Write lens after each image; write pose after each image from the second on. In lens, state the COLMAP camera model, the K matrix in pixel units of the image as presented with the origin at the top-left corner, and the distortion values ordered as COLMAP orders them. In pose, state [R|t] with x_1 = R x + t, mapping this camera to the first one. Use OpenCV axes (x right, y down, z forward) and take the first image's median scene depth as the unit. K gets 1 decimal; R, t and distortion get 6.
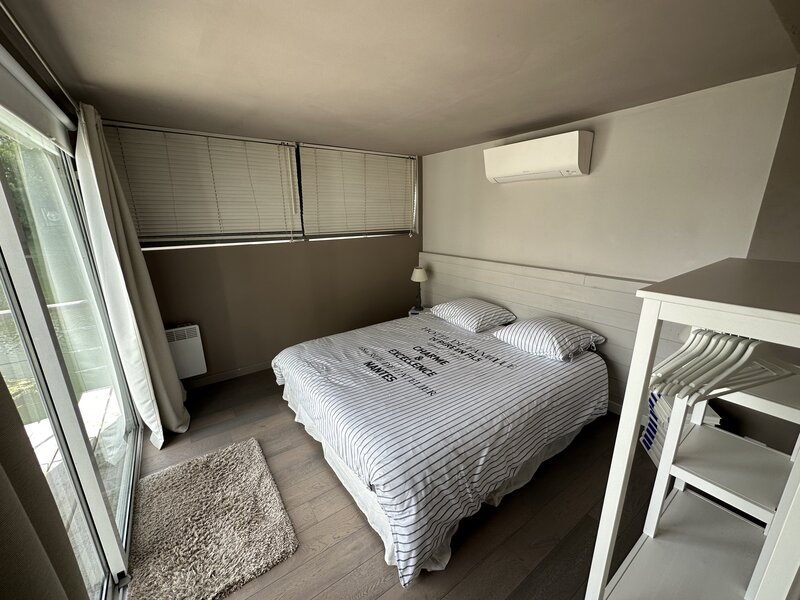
lens RADIAL K [[319.8, 0, 400.0], [0, 319.8, 300.0], [0, 0, 1]] dist [0.000192, -0.000014]
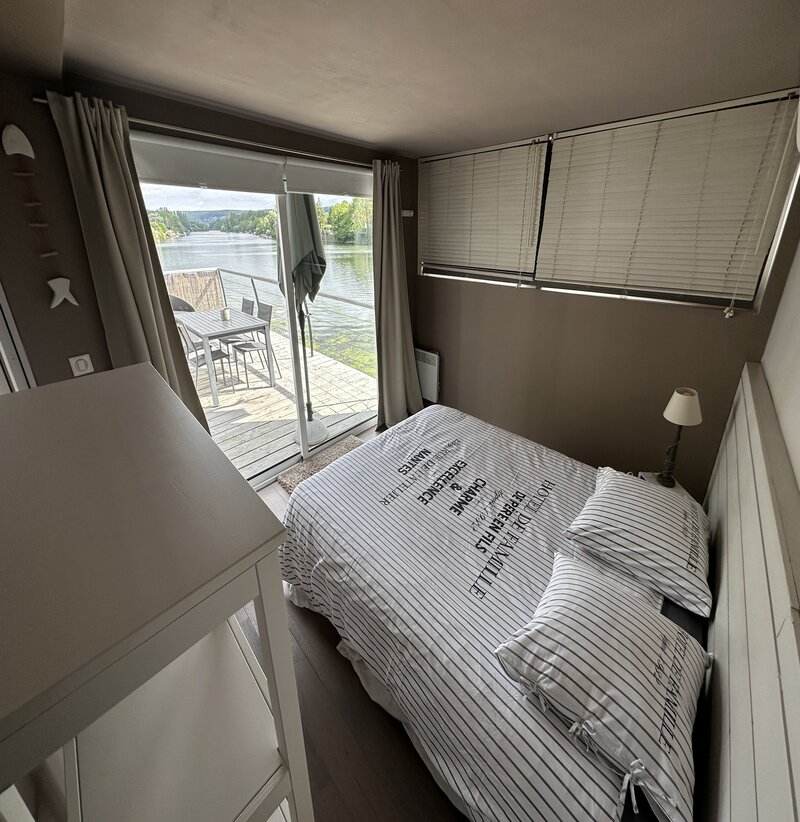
lens RADIAL K [[584.1, 0, 397.6], [0, 584.1, 523.0], [0, 0, 1]] dist [0.032078, -0.001008]
pose [[-0.120946, 0.483860, -0.866747, 1.203131], [-0.227446, 0.836420, 0.498668, -0.353042], [0.966251, 0.257450, 0.008890, 0.879004]]
